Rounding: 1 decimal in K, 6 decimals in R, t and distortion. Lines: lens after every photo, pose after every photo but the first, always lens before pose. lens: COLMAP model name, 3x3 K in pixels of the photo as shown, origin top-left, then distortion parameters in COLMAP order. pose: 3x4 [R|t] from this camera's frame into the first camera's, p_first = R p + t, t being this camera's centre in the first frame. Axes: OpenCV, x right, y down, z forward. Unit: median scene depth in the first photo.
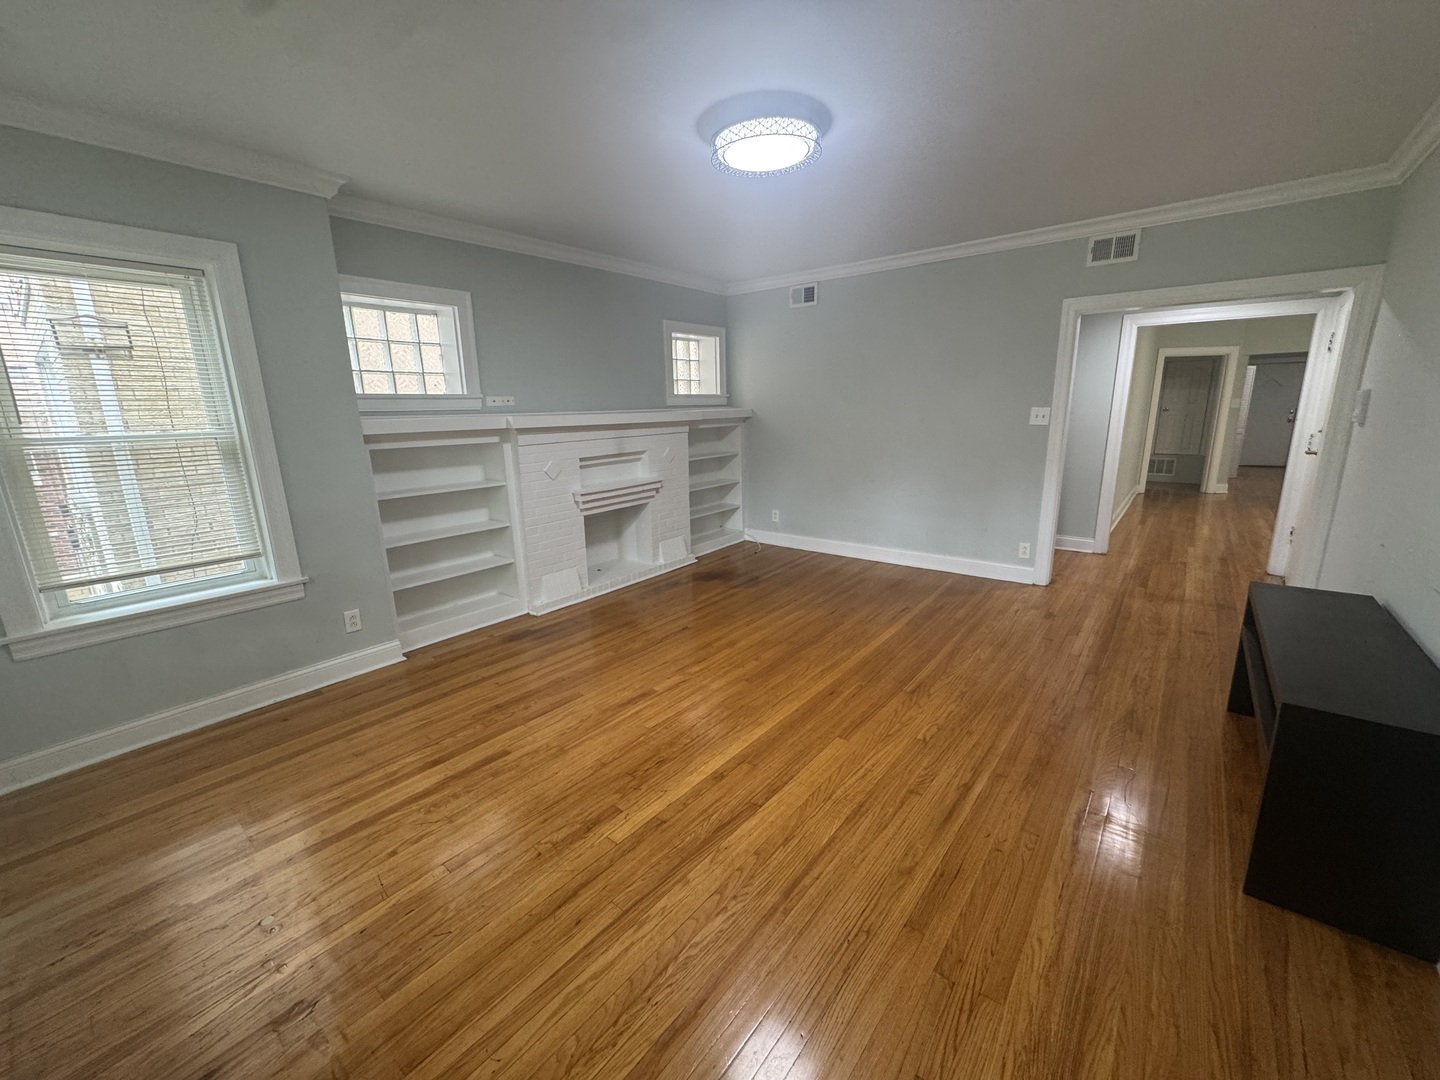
lens RADIAL K [[573.2, 0, 720.1], [0, 573.2, 537.0], [0, 0, 1]] dist [0.002018, -0.000838]
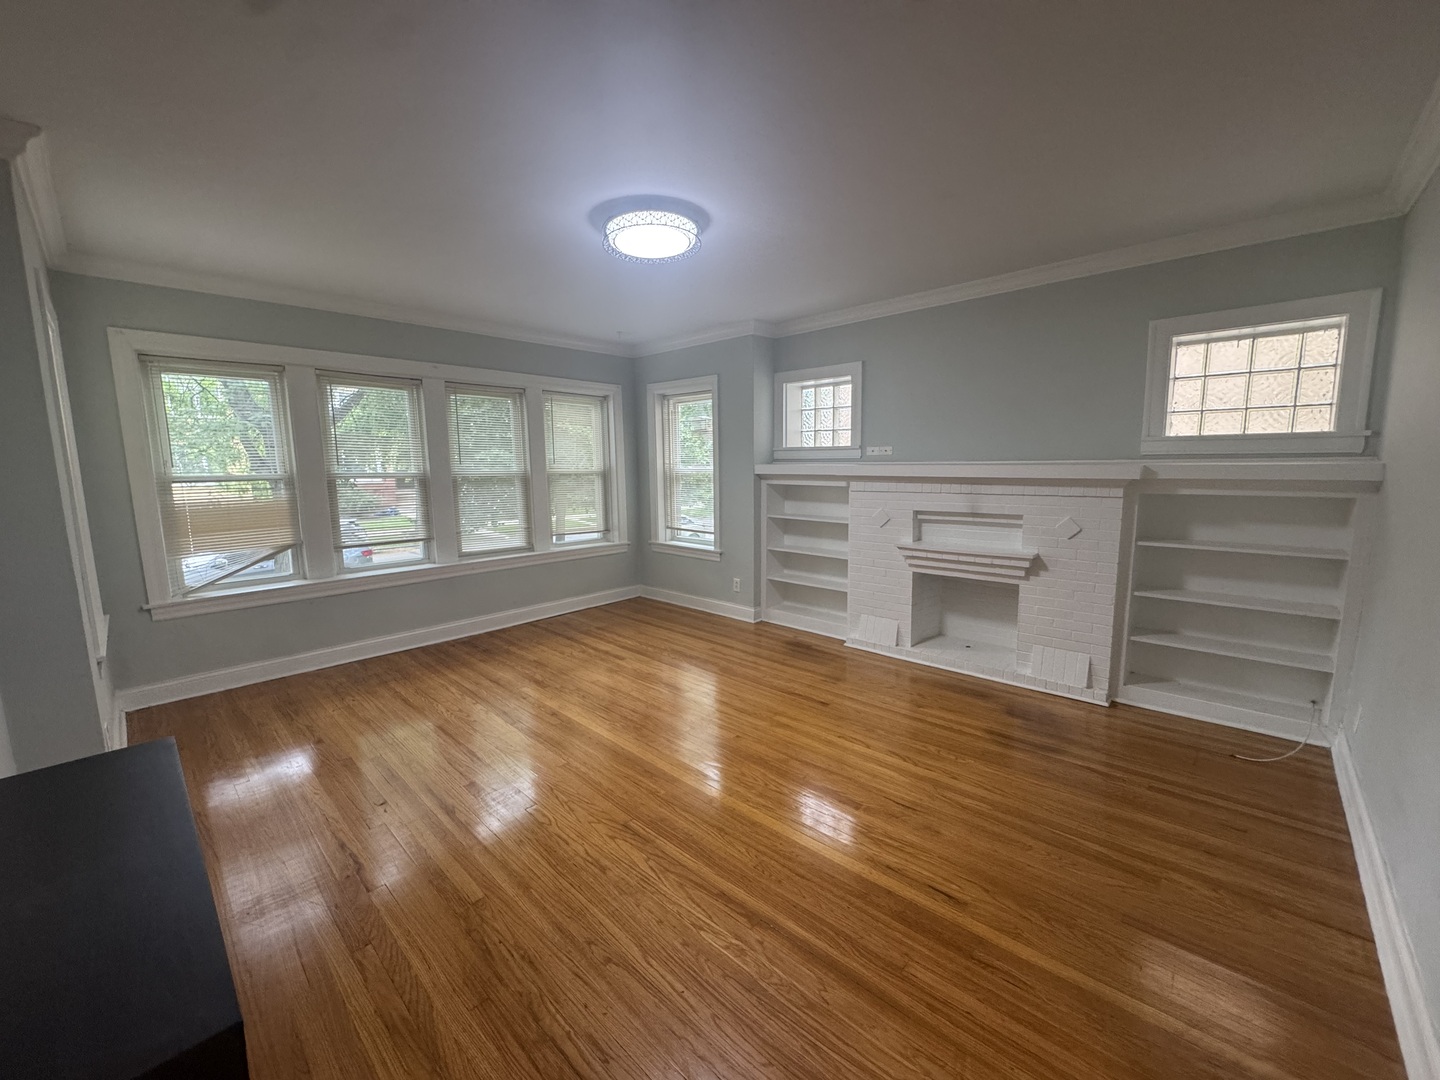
lens RADIAL K [[573.2, 0, 721.2], [0, 573.2, 540.0], [0, 0, 1]] dist [0.002018, -0.000838]
pose [[-0.070550, 0.154570, -0.985460, 0.782883], [-0.214137, 0.962542, 0.166305, -0.197093], [0.974253, 0.222756, -0.034809, 0.808186]]
